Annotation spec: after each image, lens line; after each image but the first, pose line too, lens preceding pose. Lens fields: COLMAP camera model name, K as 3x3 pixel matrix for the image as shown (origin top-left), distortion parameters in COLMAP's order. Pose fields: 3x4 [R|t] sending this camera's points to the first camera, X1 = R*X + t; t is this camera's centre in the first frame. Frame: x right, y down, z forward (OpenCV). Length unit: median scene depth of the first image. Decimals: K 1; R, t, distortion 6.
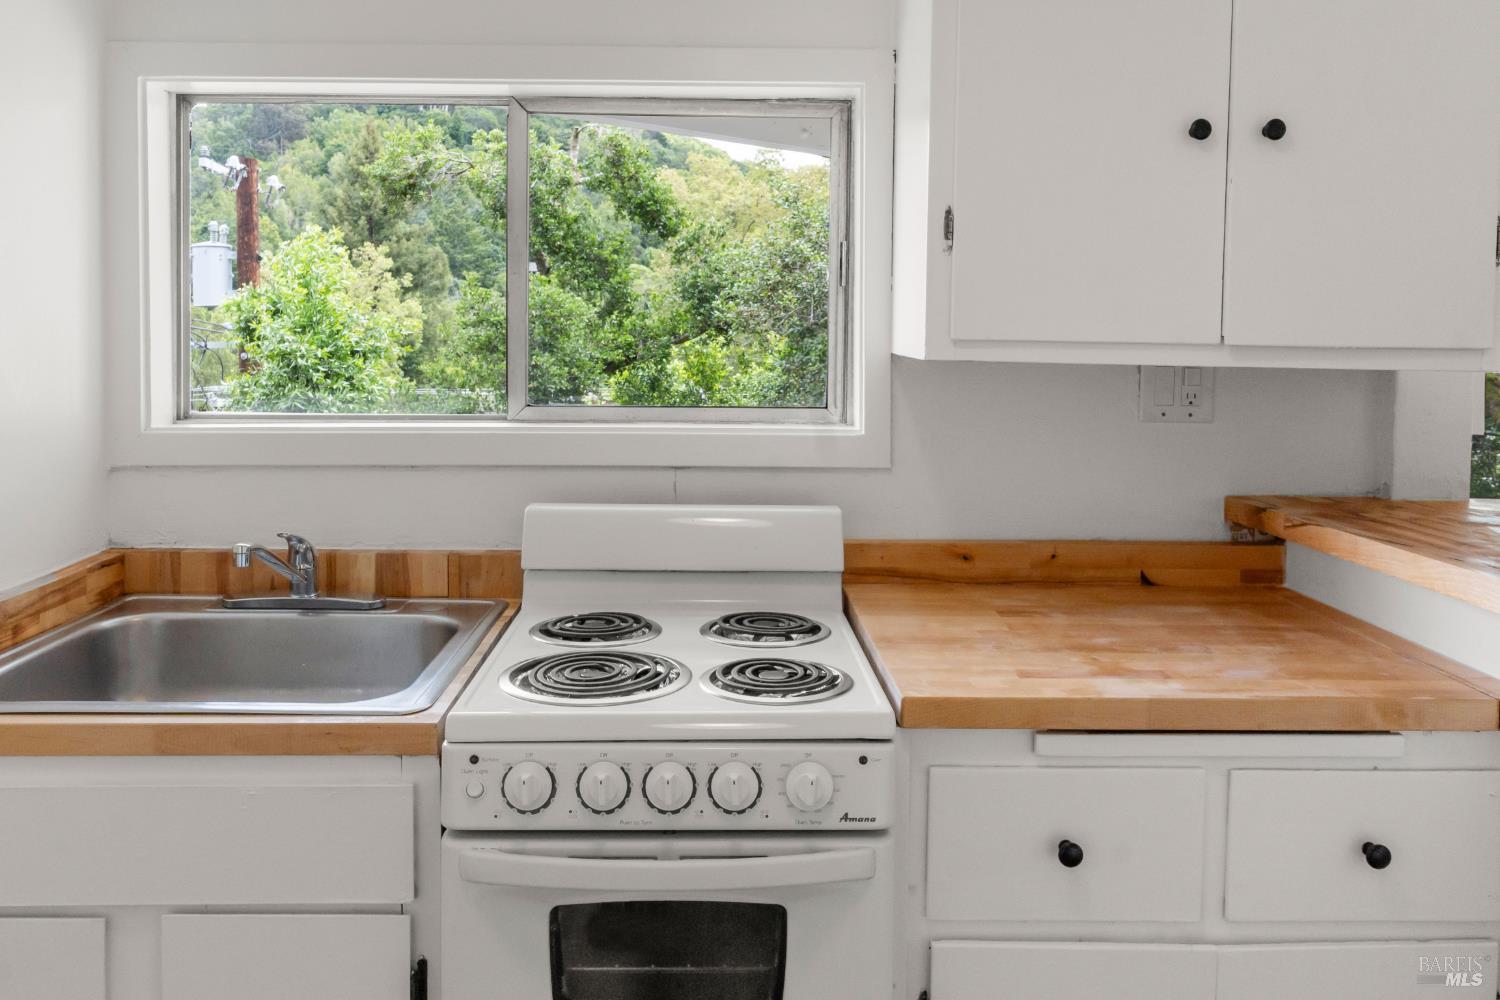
lens RADIAL K [[1144.4, 0, 750.1], [0, 1144.4, 396.7], [0, 0, 1]] dist [-0.004622, 0.008171]
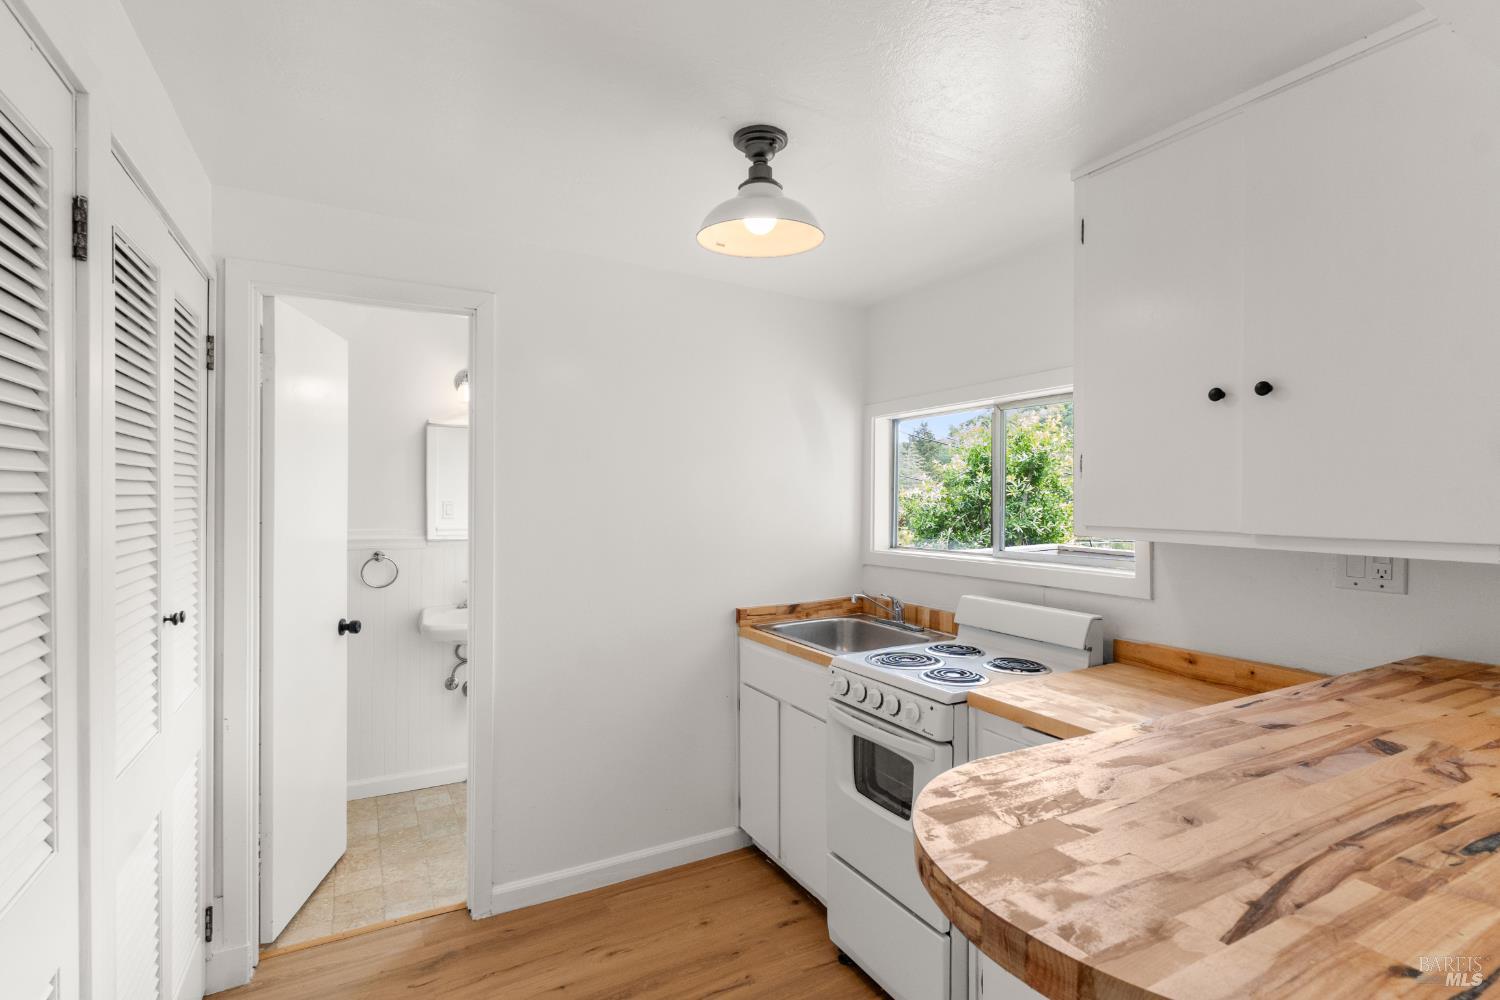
lens RADIAL K [[714.1, 0, 751.1], [0, 714.1, 504.2], [0, 0, 1]] dist [-0.002844, 0.002182]
pose [[0.461478, -0.000718, -0.887152, 0.780463], [-0.040509, 0.998940, -0.021880, -0.030270], [0.886227, 0.046035, 0.460959, -0.002501]]
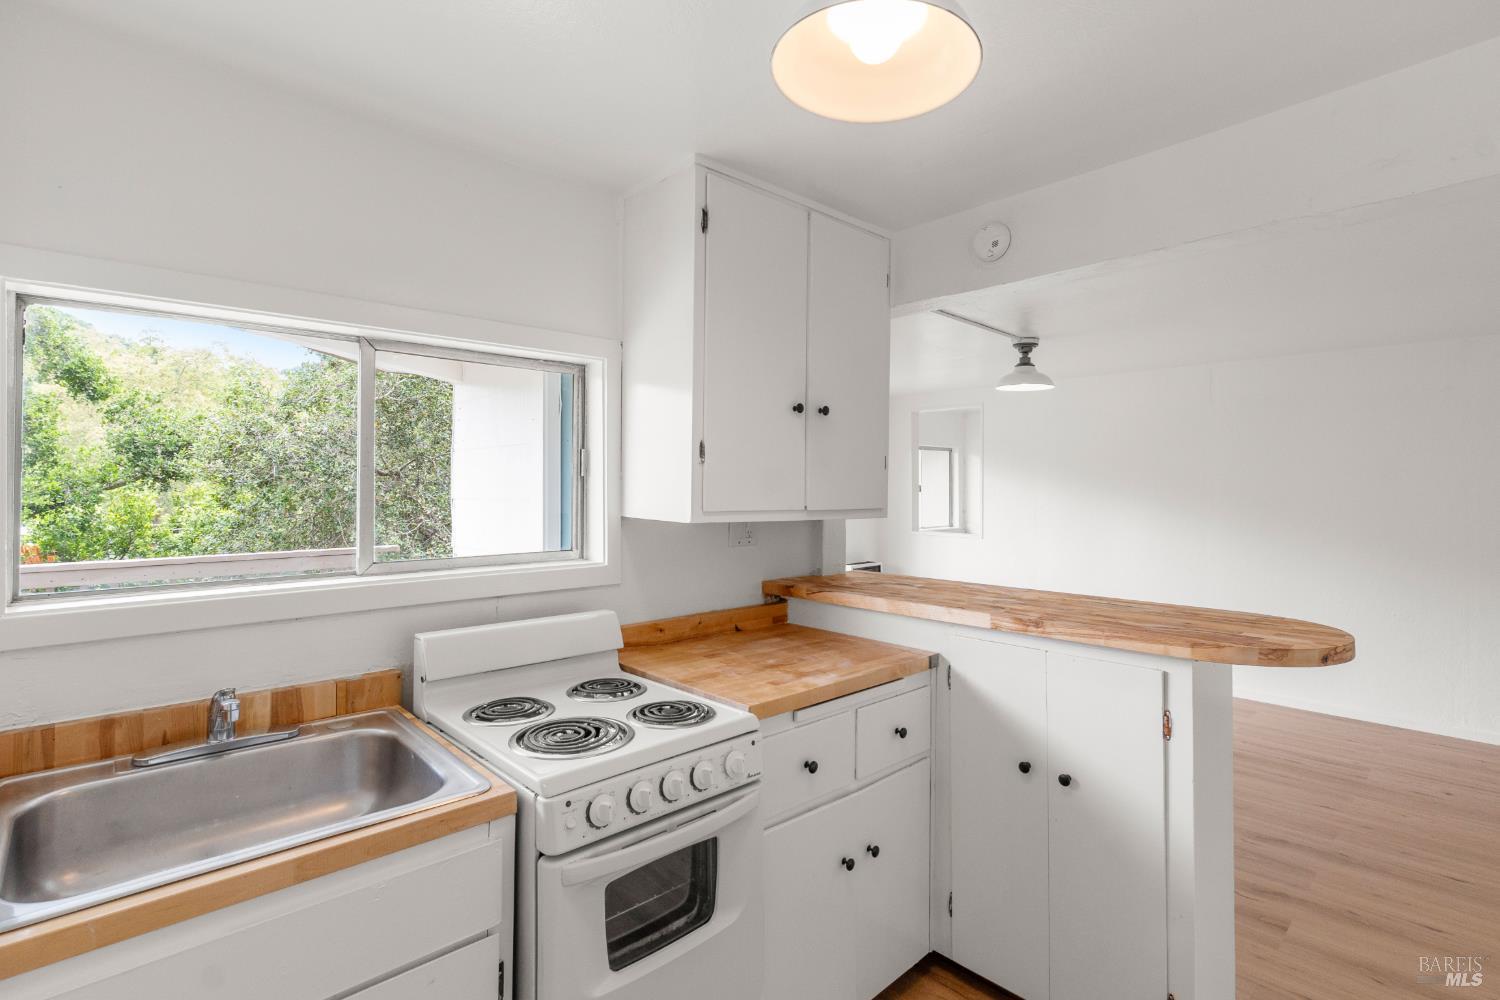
lens RADIAL K [[714.1, 0, 747.0], [0, 714.1, 485.8], [0, 0, 1]] dist [-0.002844, 0.002182]
pose [[0.751313, -0.005990, 0.659918, -0.440023], [0.034475, 0.998950, -0.030183, -0.044672], [-0.659045, 0.045428, 0.750731, 0.069345]]
